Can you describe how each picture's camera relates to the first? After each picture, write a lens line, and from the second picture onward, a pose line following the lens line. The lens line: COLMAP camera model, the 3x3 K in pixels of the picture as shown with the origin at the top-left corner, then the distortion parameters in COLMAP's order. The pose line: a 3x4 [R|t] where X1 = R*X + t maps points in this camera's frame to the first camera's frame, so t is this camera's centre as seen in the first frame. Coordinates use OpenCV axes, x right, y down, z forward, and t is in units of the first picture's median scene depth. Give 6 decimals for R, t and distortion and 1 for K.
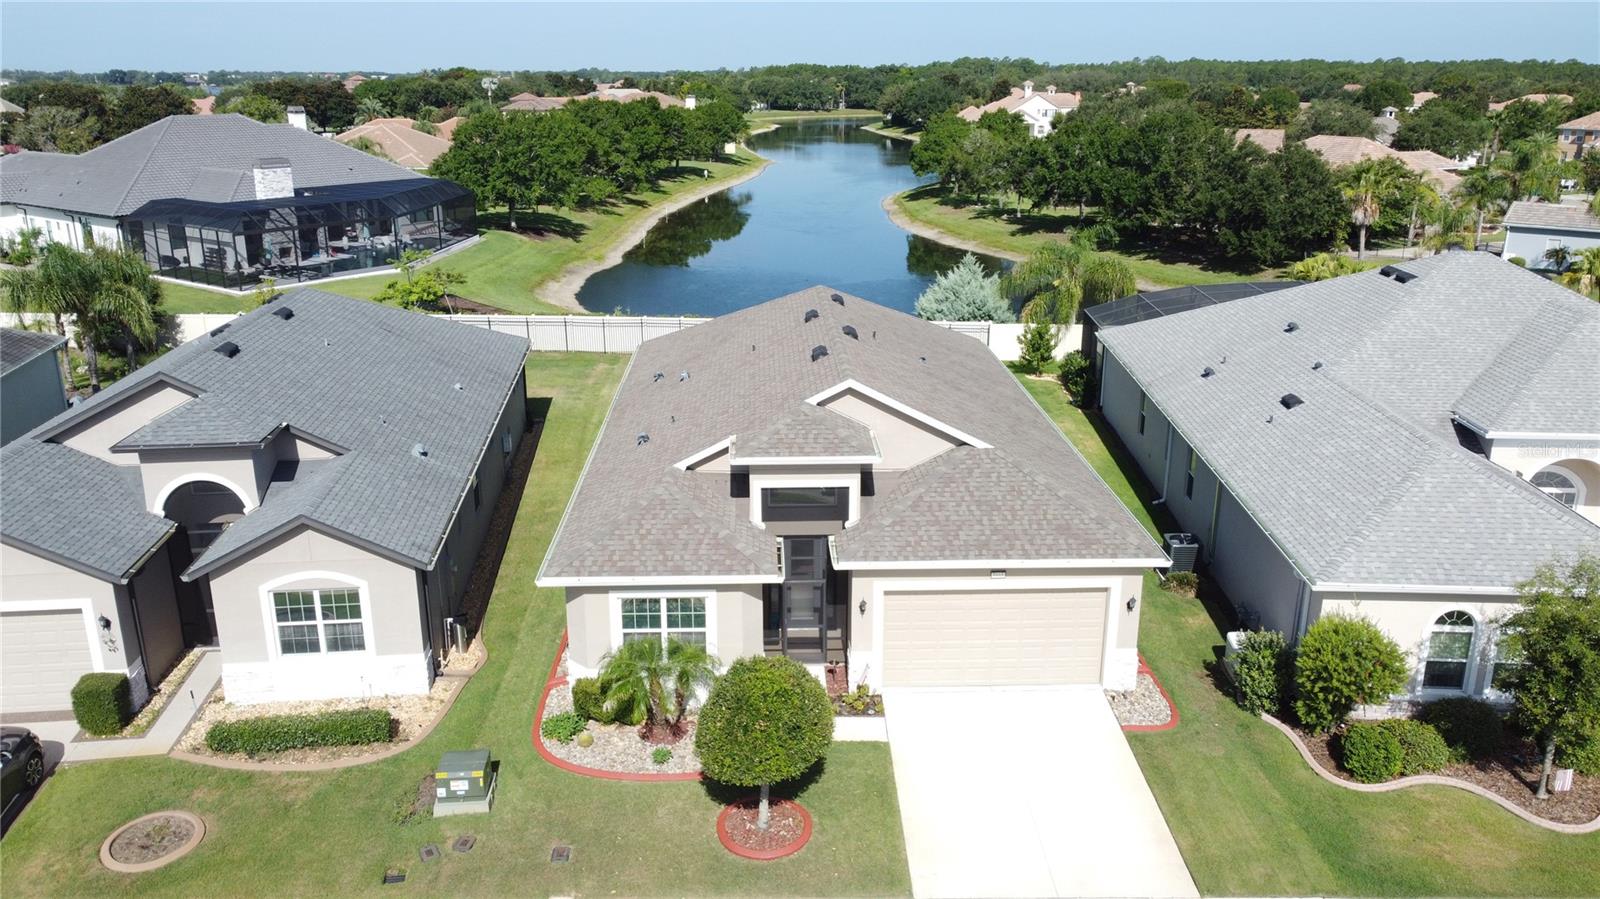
lens RADIAL K [[1213.2, 0, 798.6], [0, 1213.2, 455.6], [0, 0, 1]] dist [0.005253, -0.014026]
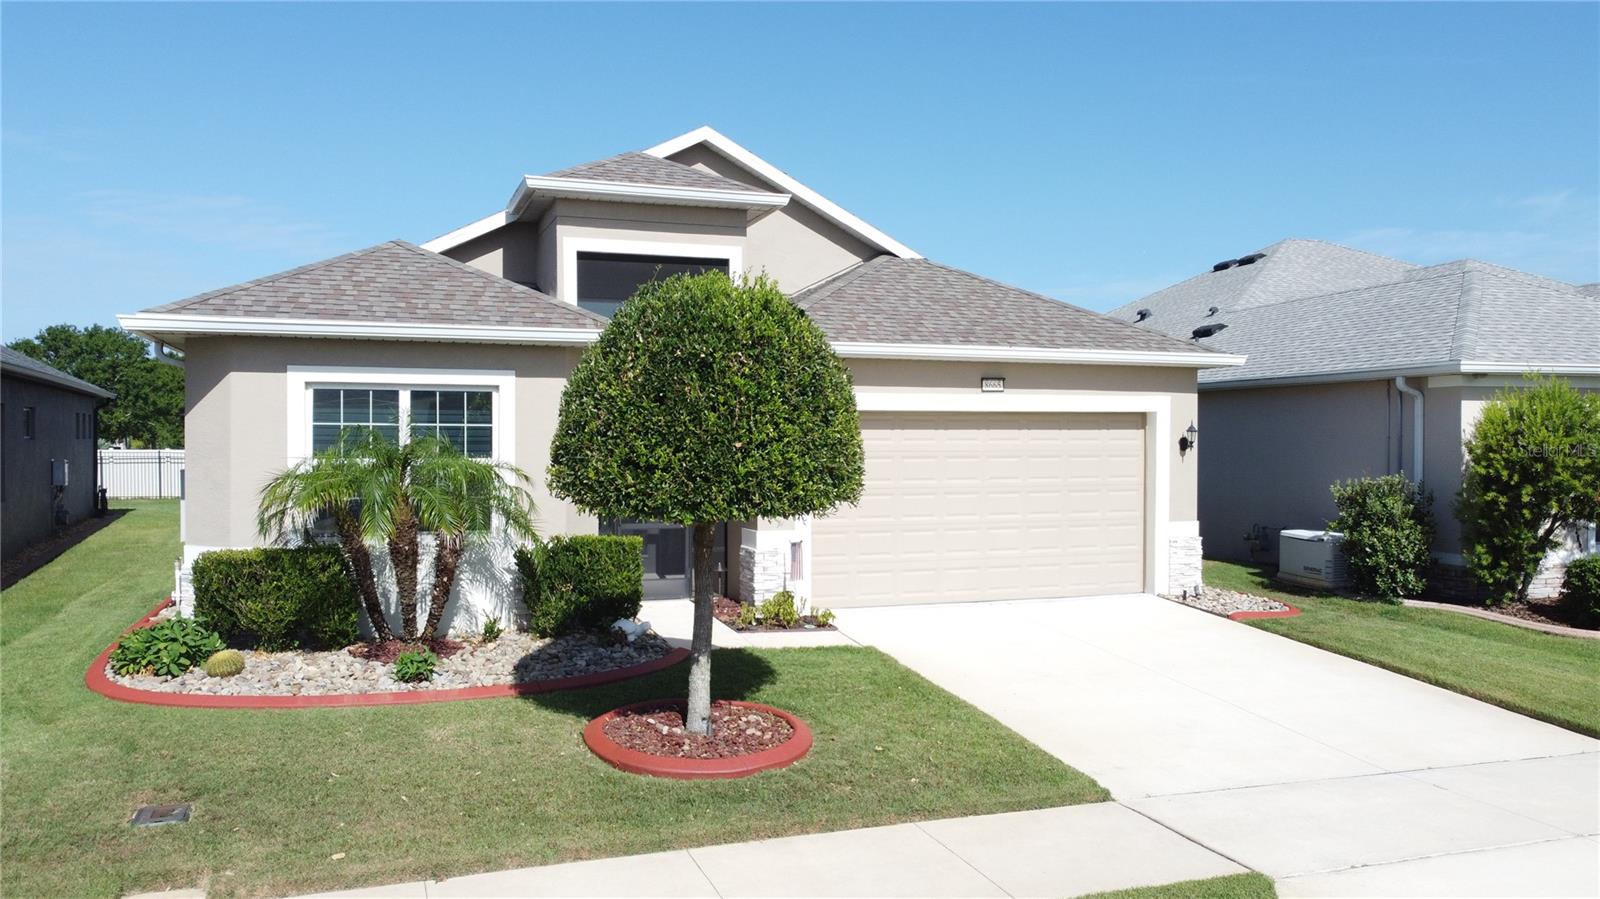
lens RADIAL K [[1213.2, 0, 802.4], [0, 1213.2, 454.3], [0, 0, 1]] dist [0.005253, -0.014026]
pose [[0.952292, -0.001644, 0.305185, -0.031934], [0.088768, 0.958243, -0.271828, 0.086114], [-0.291994, 0.285950, 0.912673, 0.150491]]
